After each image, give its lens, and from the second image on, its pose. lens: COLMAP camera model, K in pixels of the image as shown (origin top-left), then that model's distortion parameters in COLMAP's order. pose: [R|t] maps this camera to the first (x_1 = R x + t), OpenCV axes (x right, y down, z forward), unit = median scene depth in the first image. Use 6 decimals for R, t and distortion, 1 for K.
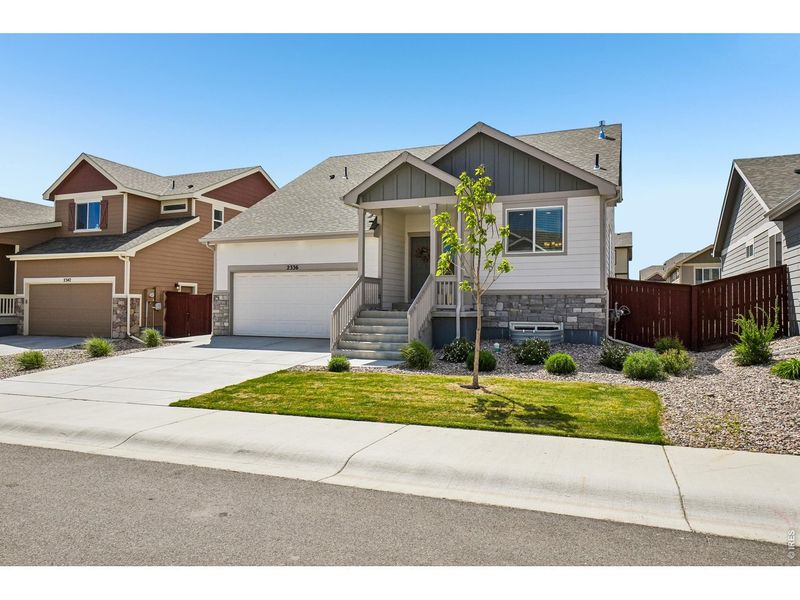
lens RADIAL K [[552.8, 0, 398.7], [0, 552.8, 296.1], [0, 0, 1]] dist [0.024948, 0.001000]
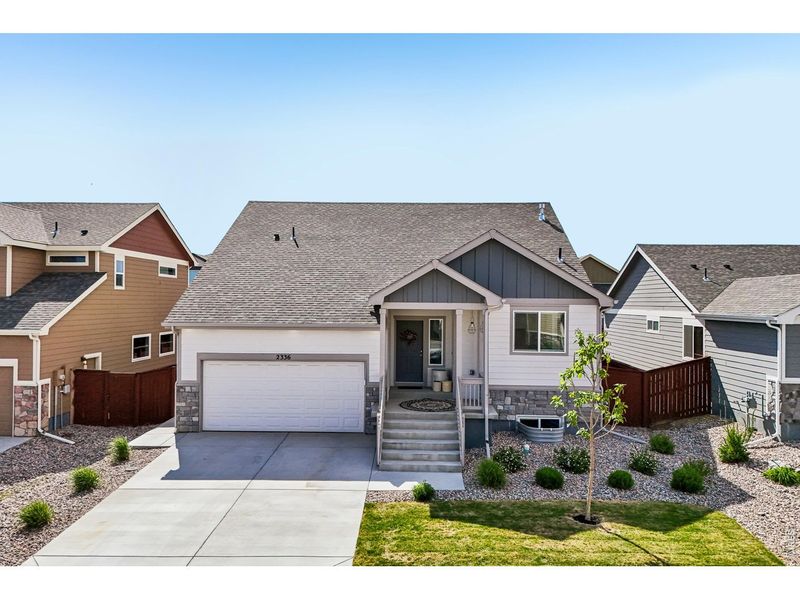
lens RADIAL K [[595.1, 0, 400.0], [0, 595.1, 300.0], [0, 0, 1]] dist [0.081401, -0.081645]
pose [[0.933367, 0.000848, 0.358921, -0.346088], [-0.009664, 0.999694, 0.022770, -0.161747], [-0.358792, -0.024721, 0.933090, -0.007559]]
